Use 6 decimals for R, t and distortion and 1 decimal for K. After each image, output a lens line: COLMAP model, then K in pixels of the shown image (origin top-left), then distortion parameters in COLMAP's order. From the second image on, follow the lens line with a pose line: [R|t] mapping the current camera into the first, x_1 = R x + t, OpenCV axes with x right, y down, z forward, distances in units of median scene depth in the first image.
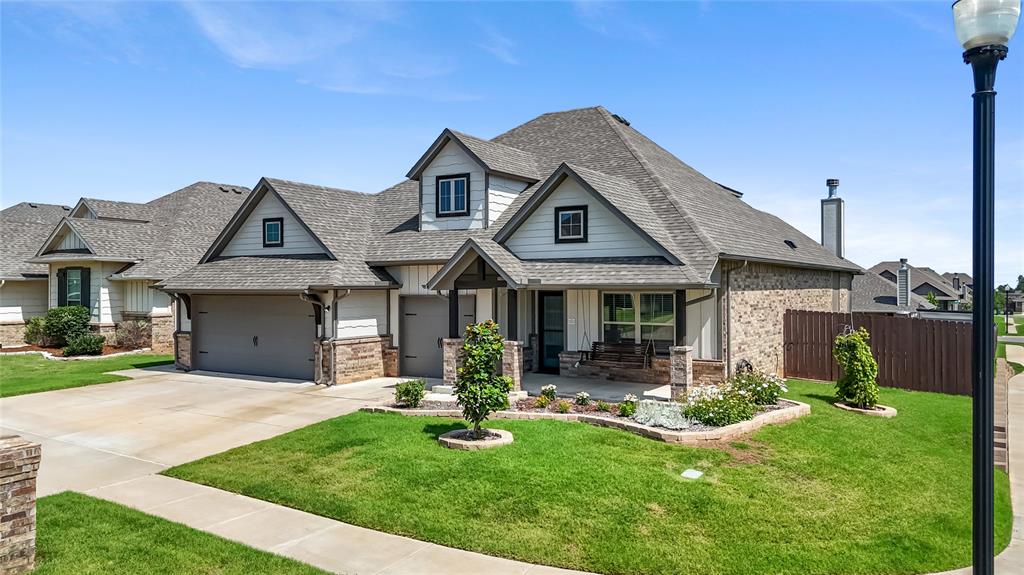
lens RADIAL K [[753.0, 0, 504.6], [0, 753.0, 287.4], [0, 0, 1]] dist [0.076544, -0.004458]
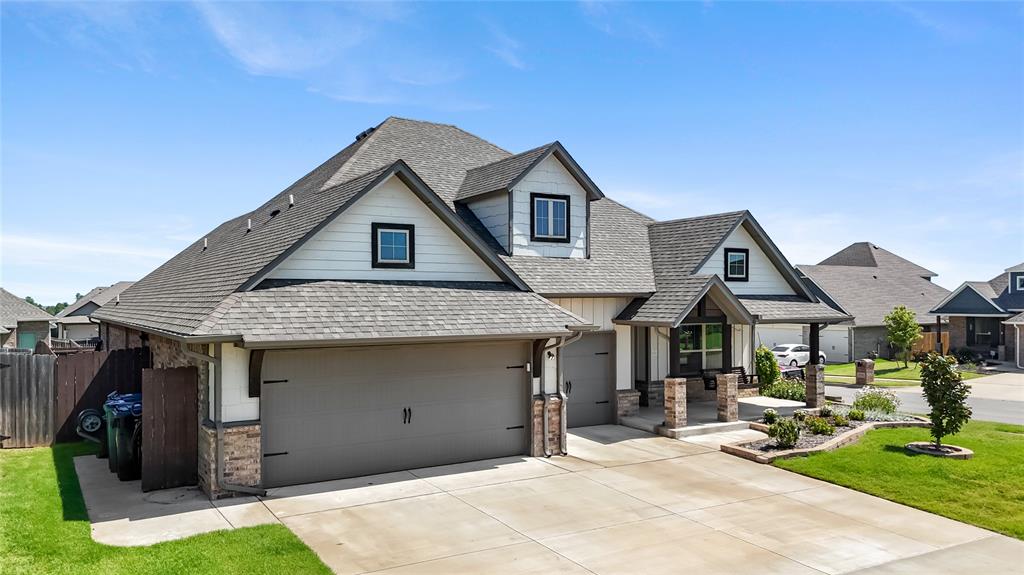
lens RADIAL K [[776.9, 0, 512.0], [0, 776.9, 287.5], [0, 0, 1]] dist [0.116858, -0.132272]
pose [[0.434401, 0.012967, 0.900626, -0.917539], [0.005918, 0.999834, -0.017250, -0.026263], [-0.900700, 0.012823, 0.434252, 0.661156]]
